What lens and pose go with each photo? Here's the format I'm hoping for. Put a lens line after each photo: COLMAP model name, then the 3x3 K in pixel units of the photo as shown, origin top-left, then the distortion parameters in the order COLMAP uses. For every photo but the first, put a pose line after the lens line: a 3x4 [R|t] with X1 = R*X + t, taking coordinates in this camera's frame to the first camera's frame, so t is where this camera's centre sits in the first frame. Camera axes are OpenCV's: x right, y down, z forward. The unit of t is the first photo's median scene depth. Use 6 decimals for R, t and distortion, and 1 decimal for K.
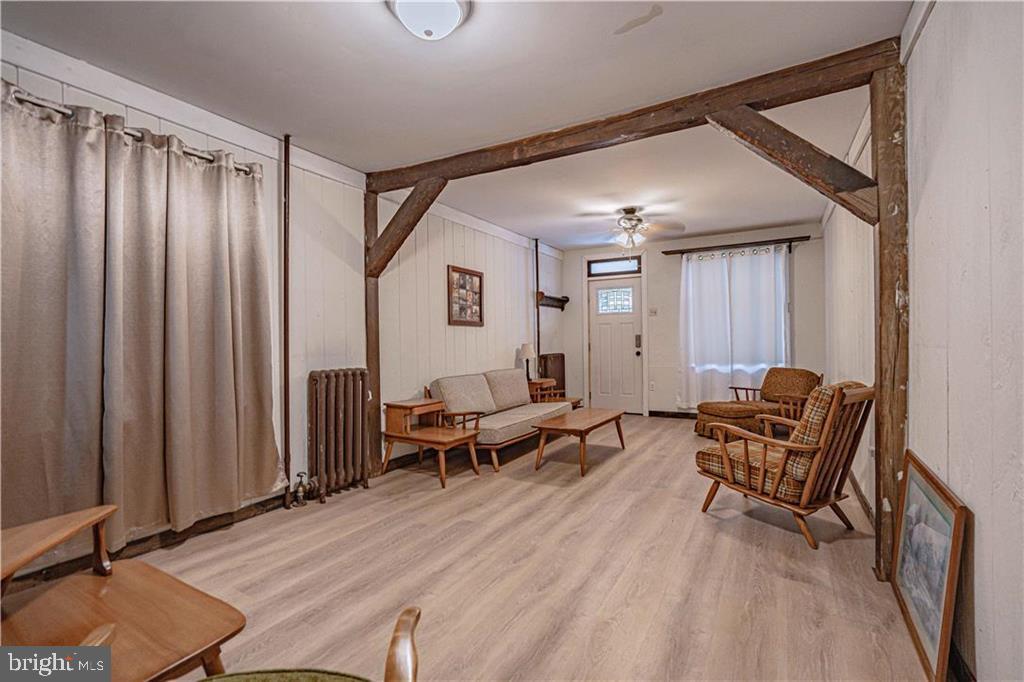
lens RADIAL K [[467.4, 0, 513.5], [0, 467.4, 343.6], [0, 0, 1]] dist [-0.003658, 0.002151]
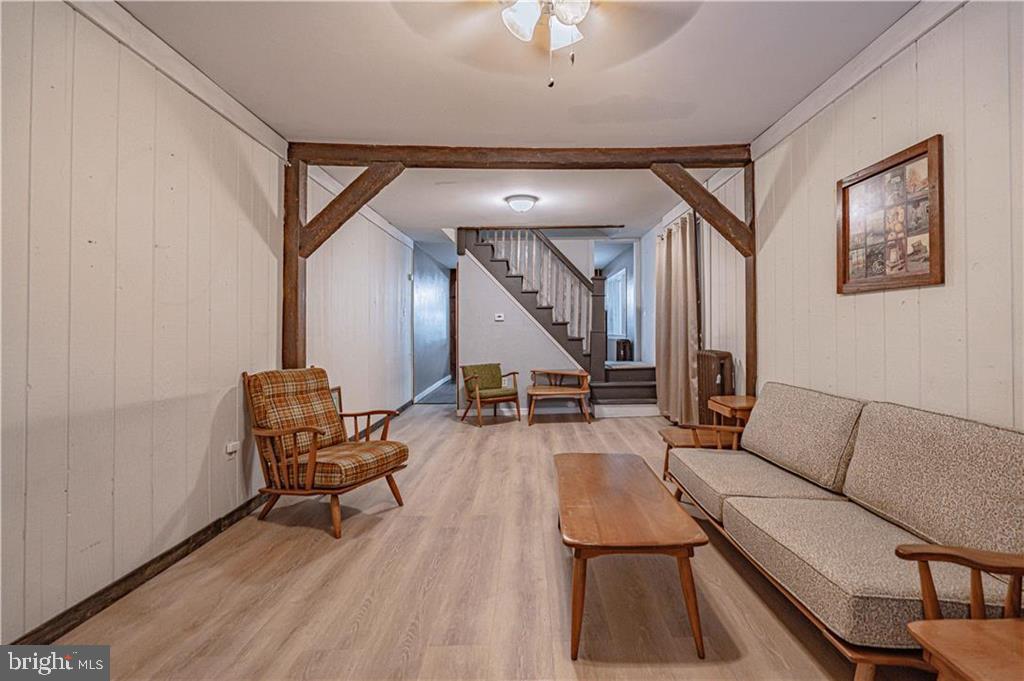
lens RADIAL K [[467.4, 0, 544.3], [0, 467.4, 324.3], [0, 0, 1]] dist [-0.003658, 0.002151]
pose [[-0.853460, 0.006373, -0.521120, 0.494932], [0.009420, 0.999951, -0.003200, -0.010099], [0.521074, -0.007640, -0.853477, 1.494362]]
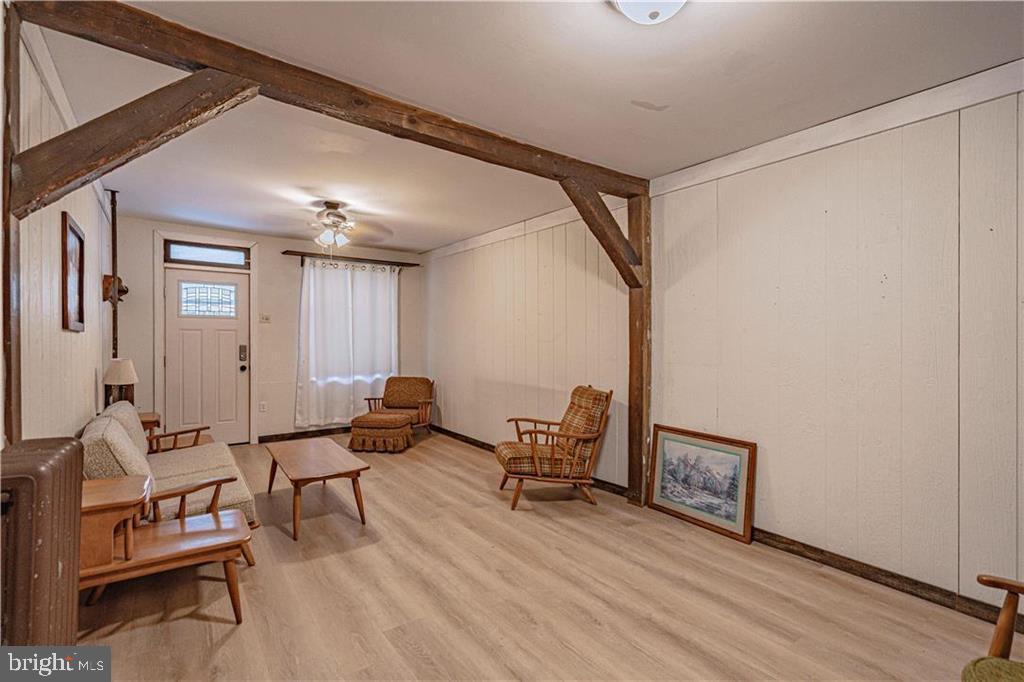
lens RADIAL K [[467.4, 0, 518.8], [0, 467.4, 343.1], [0, 0, 1]] dist [-0.003658, 0.002151]
pose [[0.393614, 0.011319, 0.919206, -0.478407], [-0.003652, 0.999936, -0.010749, -0.025627], [-0.919268, 0.000874, 0.393630, 0.404174]]
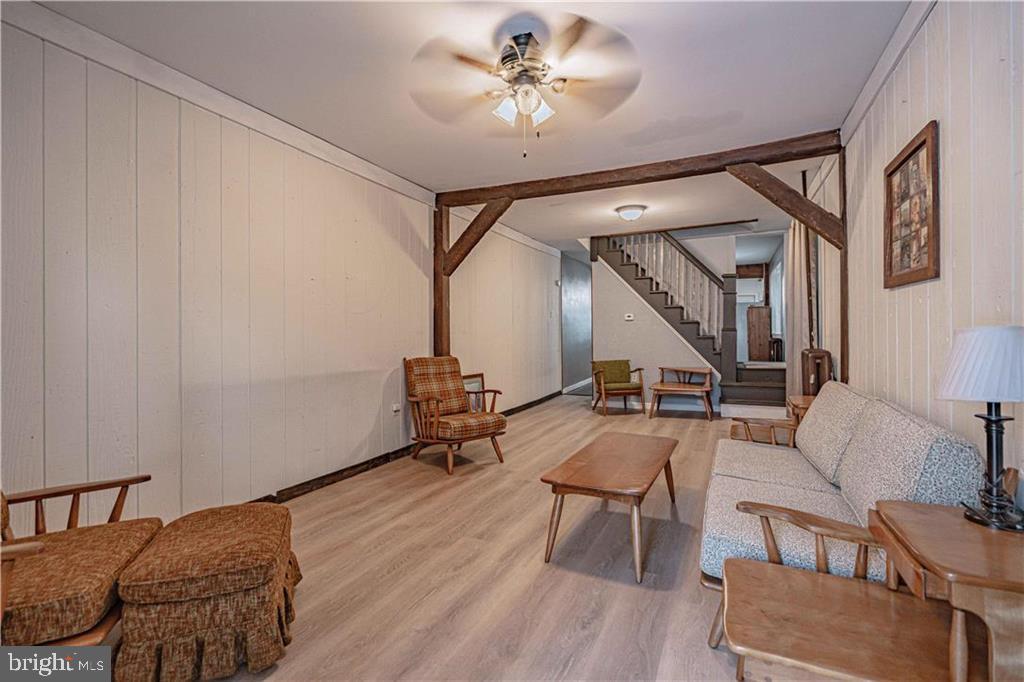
lens RADIAL K [[467.4, 0, 521.8], [0, 467.4, 331.7], [0, 0, 1]] dist [-0.003658, 0.002151]
pose [[-0.995992, 0.016866, -0.087833, 0.346556], [0.016262, 0.999839, 0.007588, -0.006545], [0.087947, 0.006130, -0.996106, 1.712196]]
